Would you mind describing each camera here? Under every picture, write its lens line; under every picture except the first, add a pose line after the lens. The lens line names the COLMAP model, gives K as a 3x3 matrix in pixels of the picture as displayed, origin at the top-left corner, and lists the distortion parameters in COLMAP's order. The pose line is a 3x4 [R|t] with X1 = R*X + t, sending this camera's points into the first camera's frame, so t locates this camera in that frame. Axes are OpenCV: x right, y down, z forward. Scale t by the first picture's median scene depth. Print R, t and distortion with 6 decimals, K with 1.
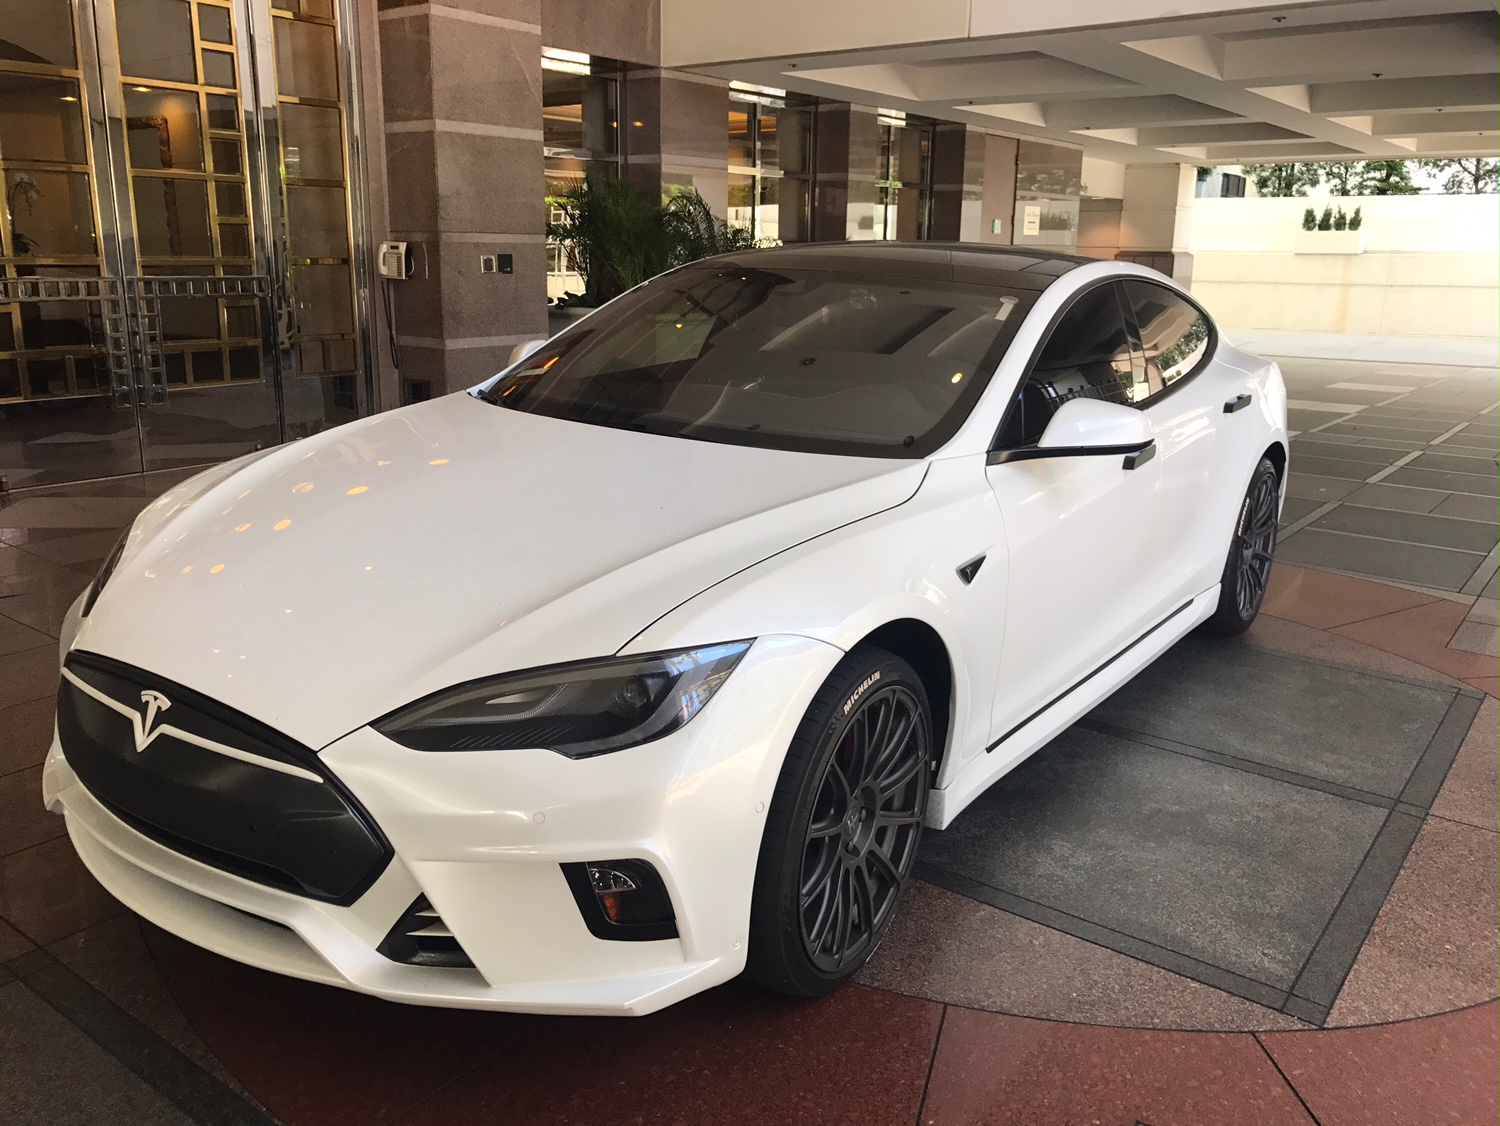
lens RADIAL K [[1207.7, 0, 750.0], [0, 1207.7, 563.0], [0, 0, 1]] dist [0.005060, 0.003339]
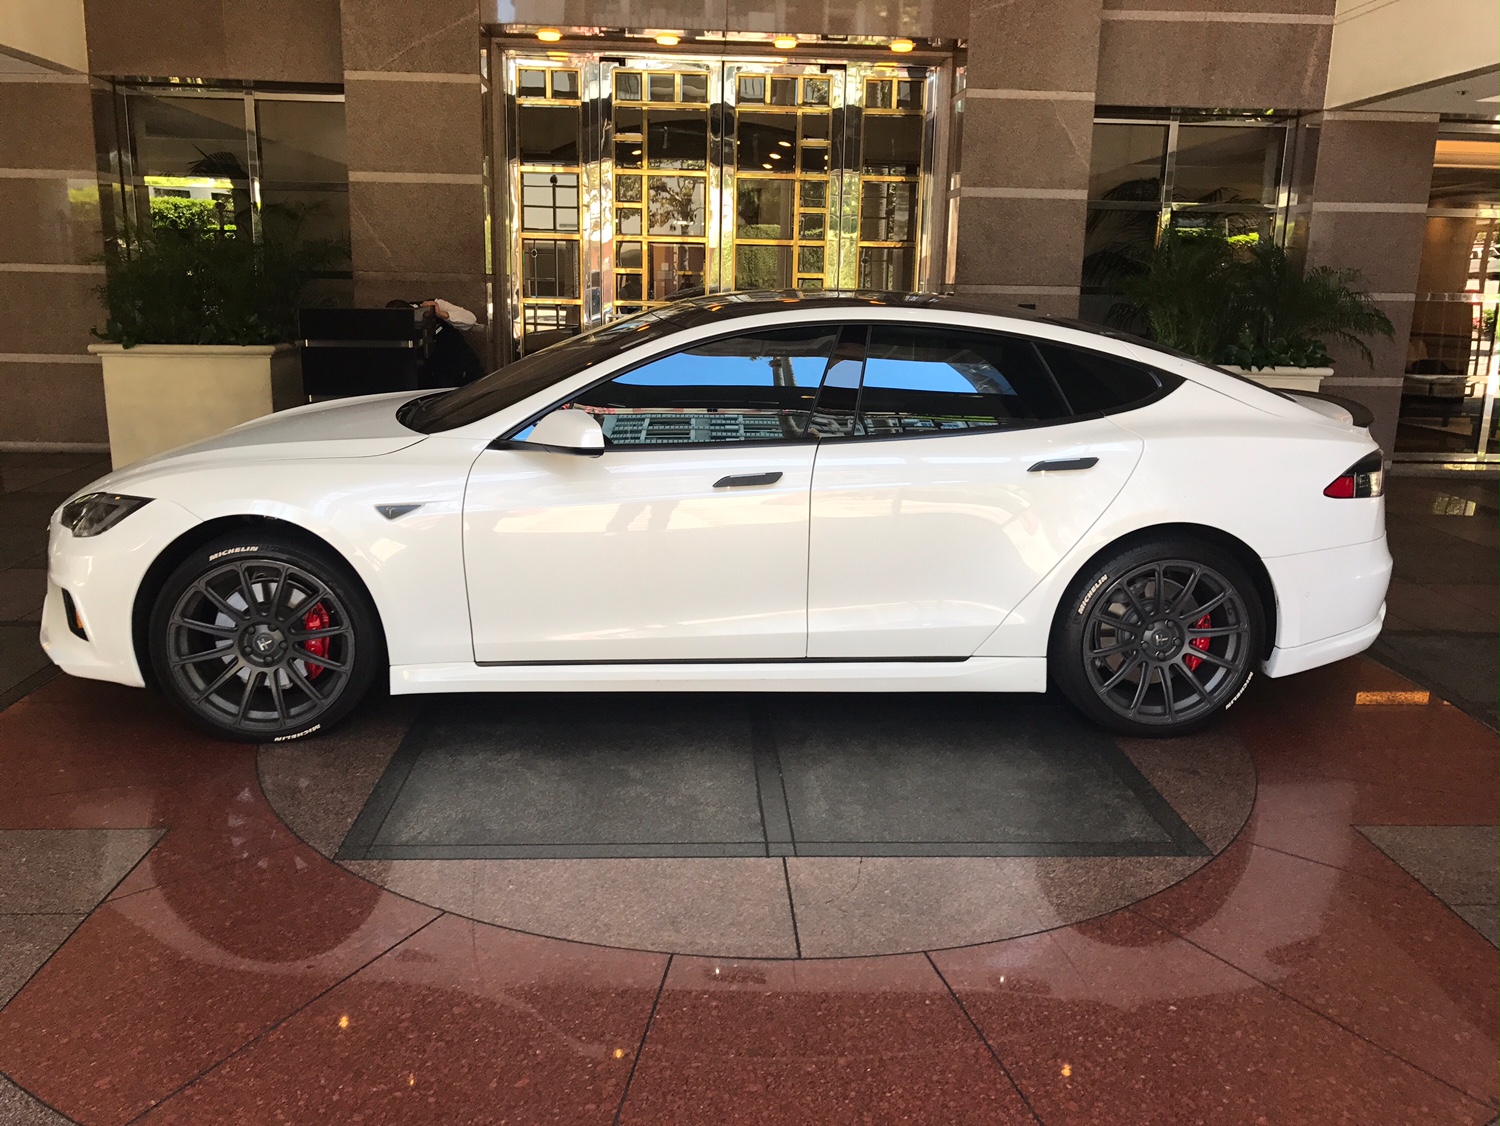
lens RADIAL K [[1207.7, 0, 750.0], [0, 1207.7, 563.0], [0, 0, 1]] dist [0.005060, 0.003339]
pose [[0.648193, 0.169648, -0.742338, 0.978782], [-0.202103, 0.978232, 0.047085, -0.055254], [0.734166, 0.119508, 0.668370, 0.229698]]
